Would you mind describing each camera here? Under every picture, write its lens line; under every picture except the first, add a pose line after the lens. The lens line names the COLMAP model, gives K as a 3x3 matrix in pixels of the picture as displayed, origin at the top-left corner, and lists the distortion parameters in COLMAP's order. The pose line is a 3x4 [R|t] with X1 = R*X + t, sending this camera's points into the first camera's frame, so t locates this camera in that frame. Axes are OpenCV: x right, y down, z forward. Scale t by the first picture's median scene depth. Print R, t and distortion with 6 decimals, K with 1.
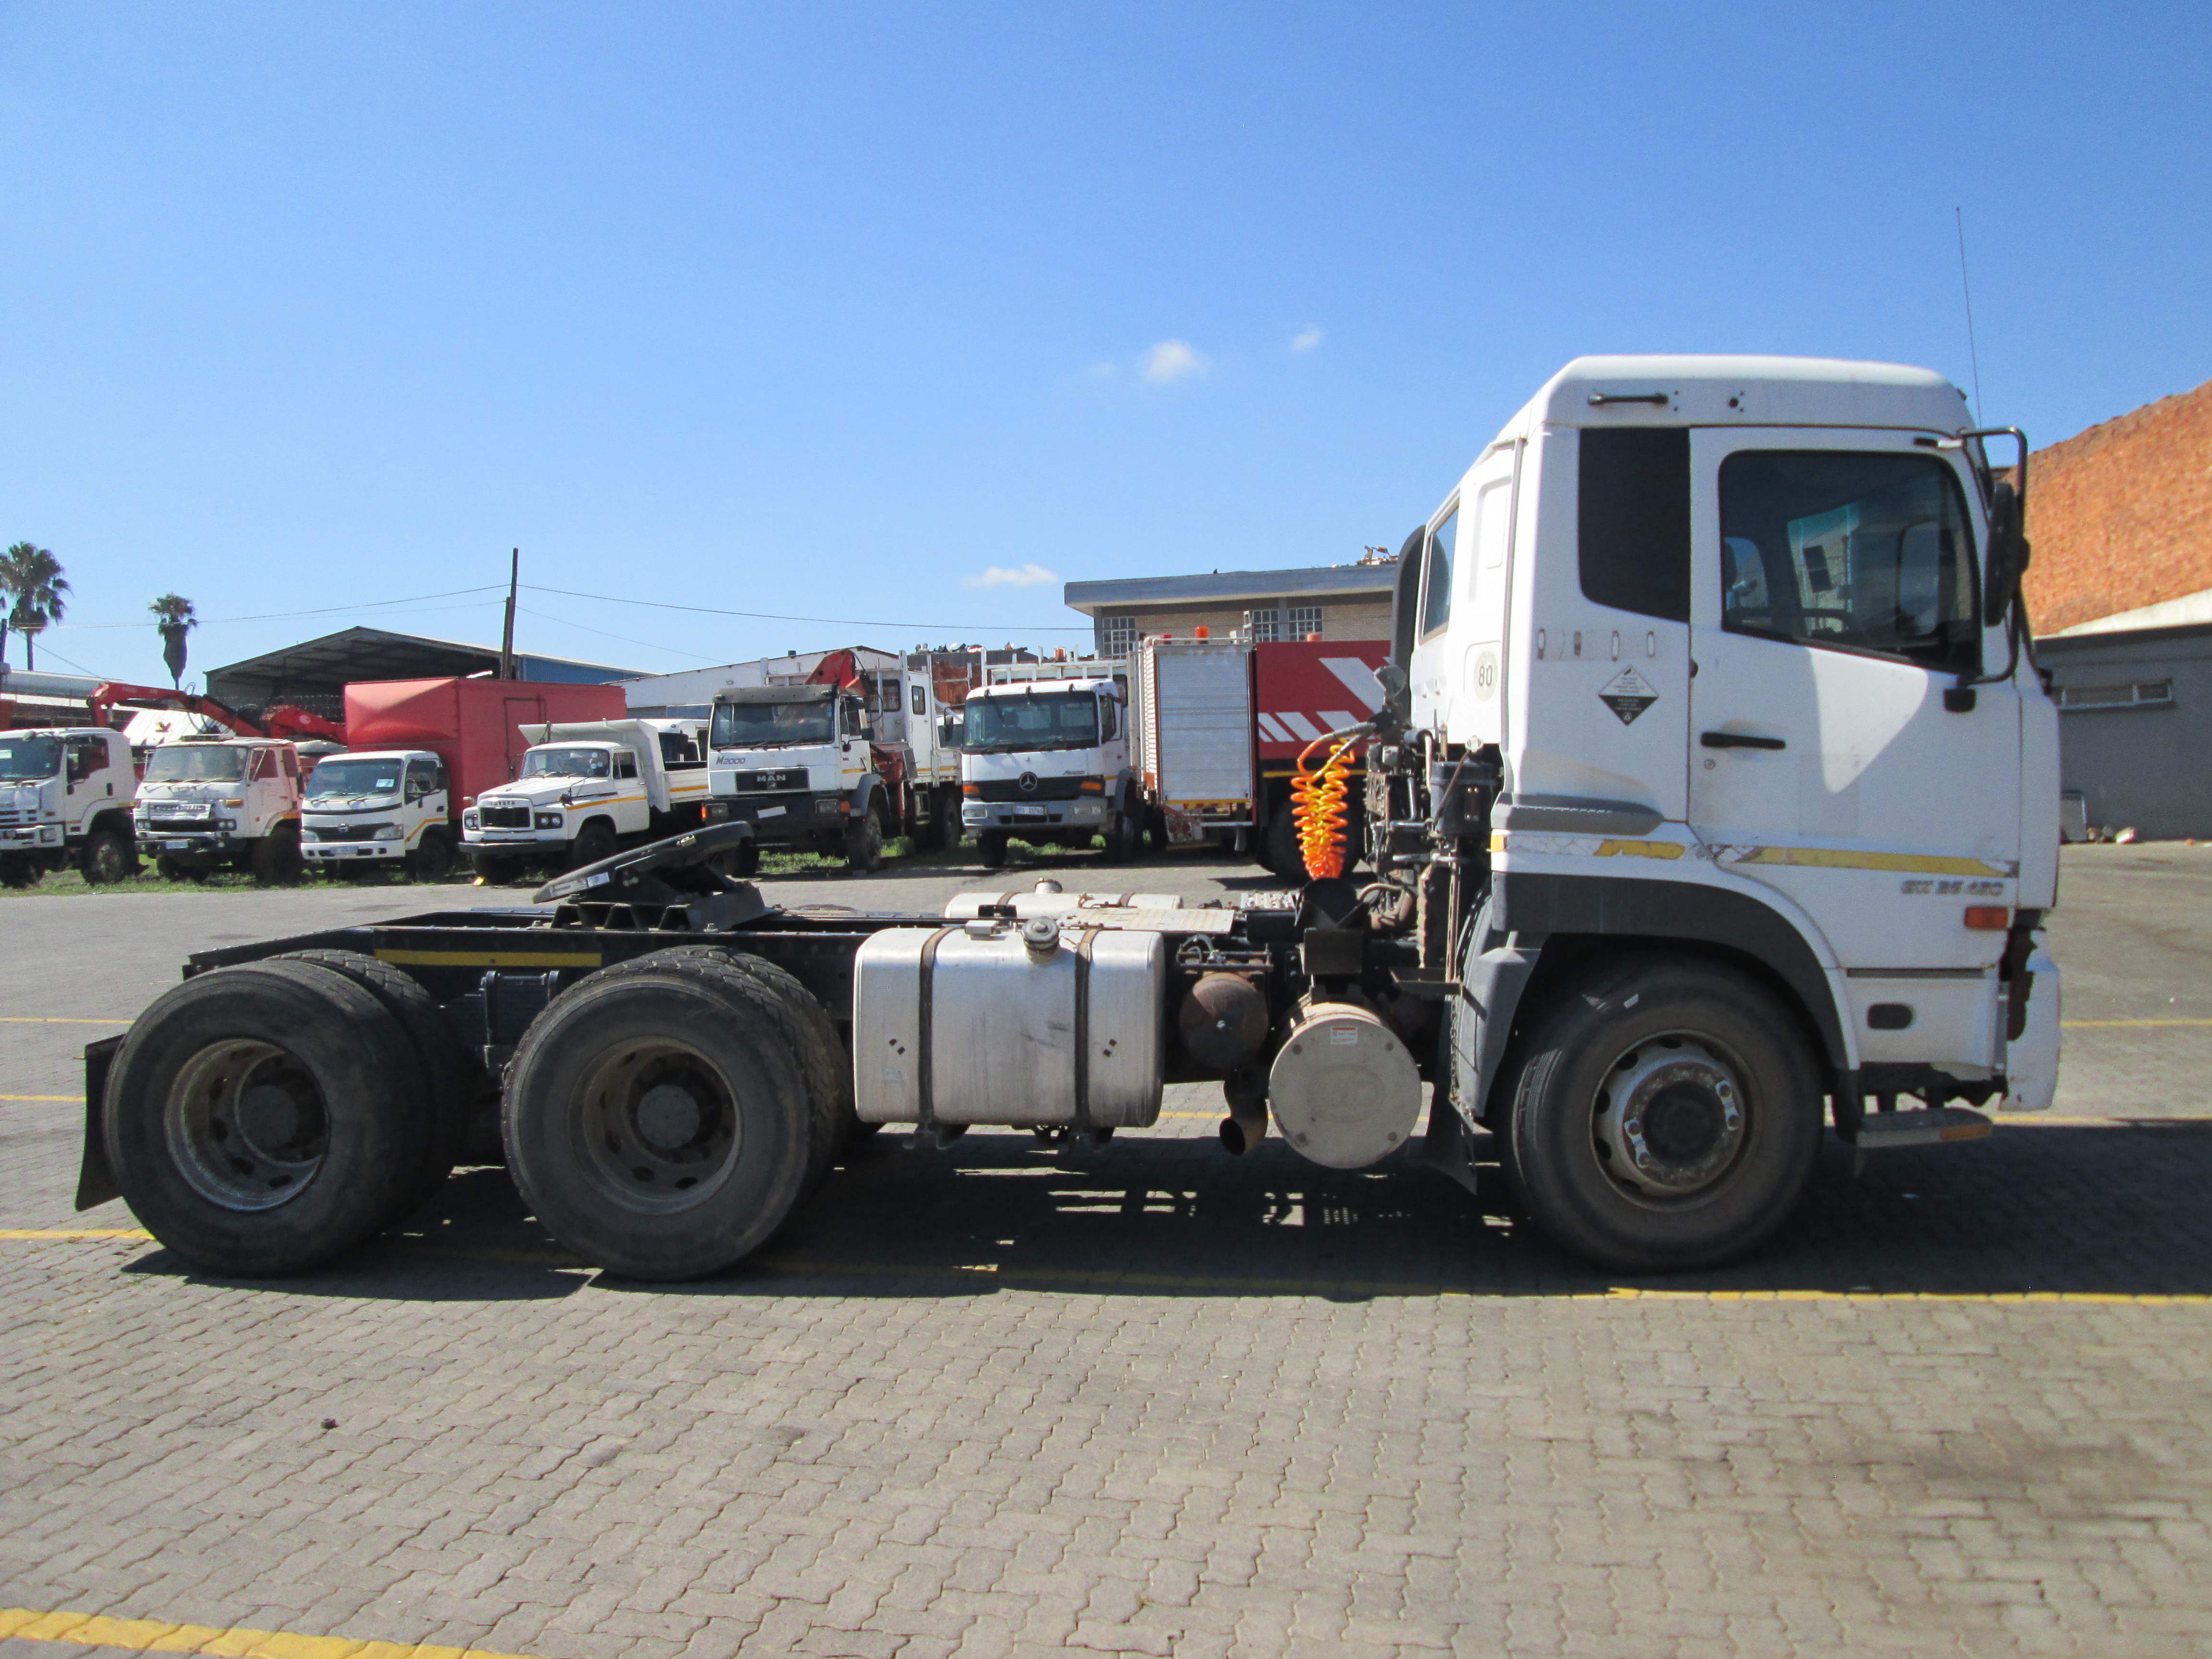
lens RADIAL K [[1834.9, 0, 1111.3], [0, 1834.9, 824.3], [0, 0, 1]] dist [-0.063060, 0.012149]
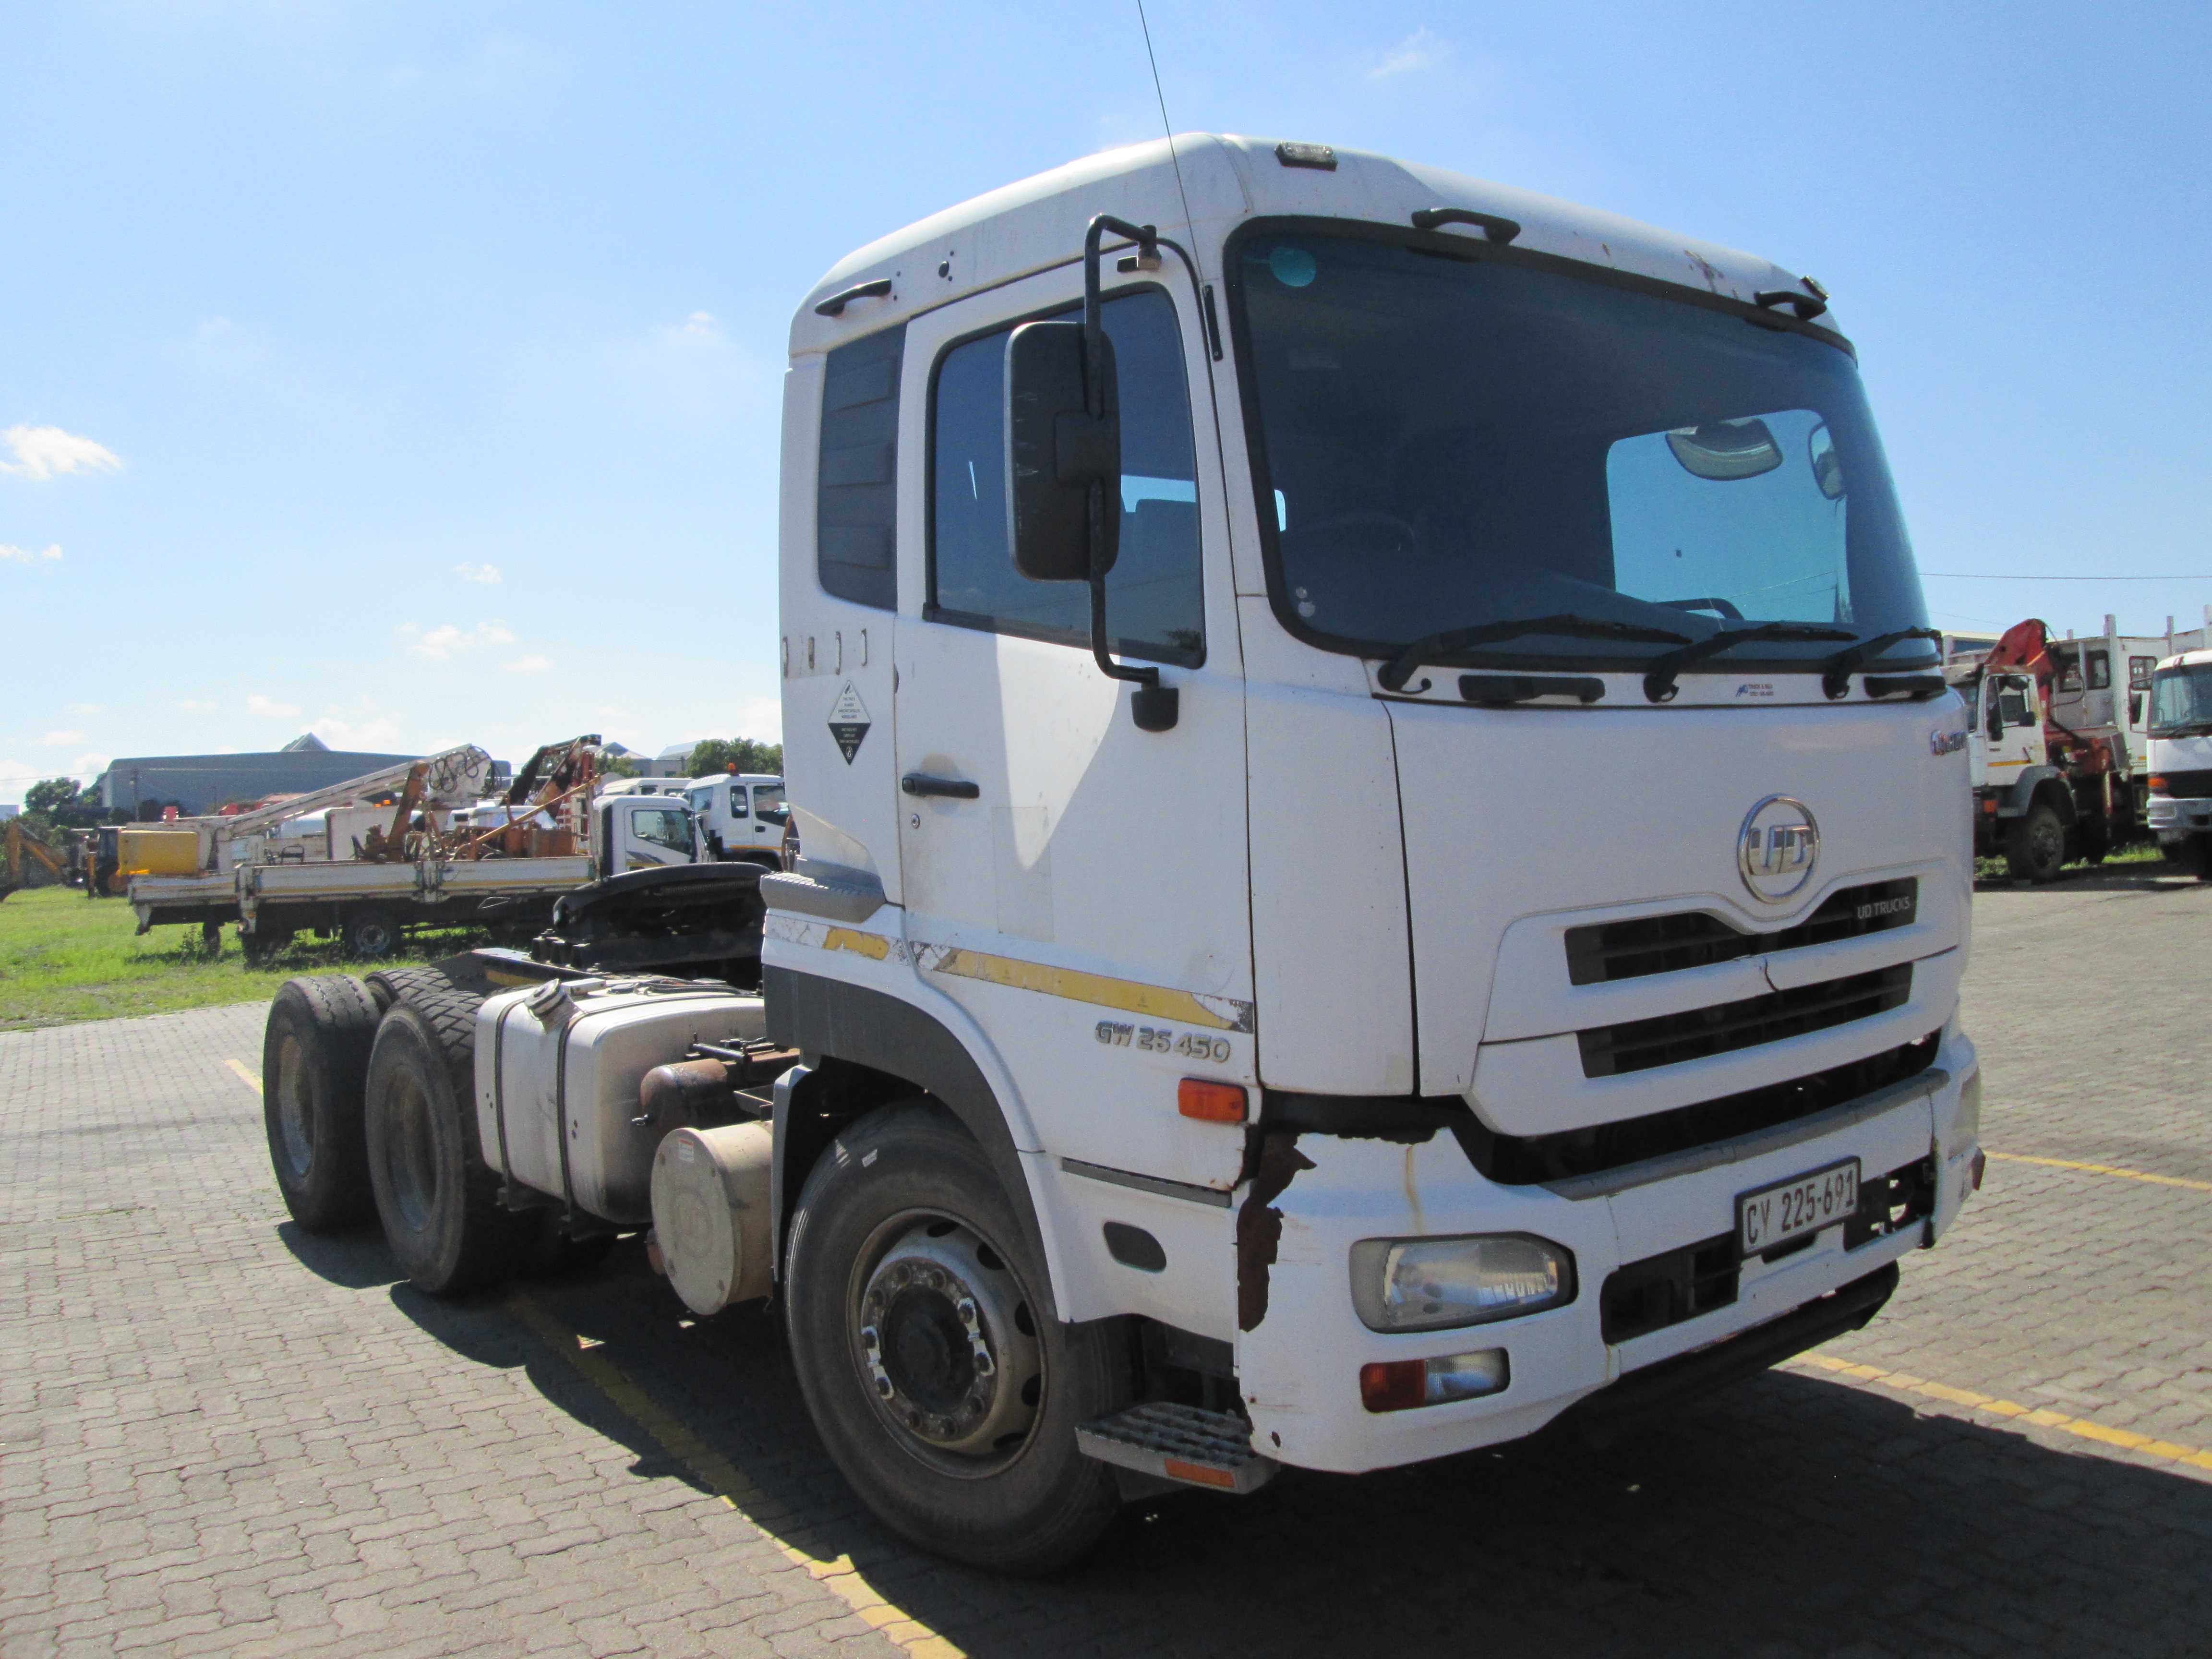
lens RADIAL K [[1834.9, 0, 1107.3], [0, 1834.9, 818.0], [0, 0, 1]] dist [-0.063060, 0.012149]
pose [[0.692612, 0.002325, -0.721306, 0.859743], [0.001039, 0.999991, 0.004221, -0.036814], [0.721309, -0.003673, 0.692603, 0.584718]]
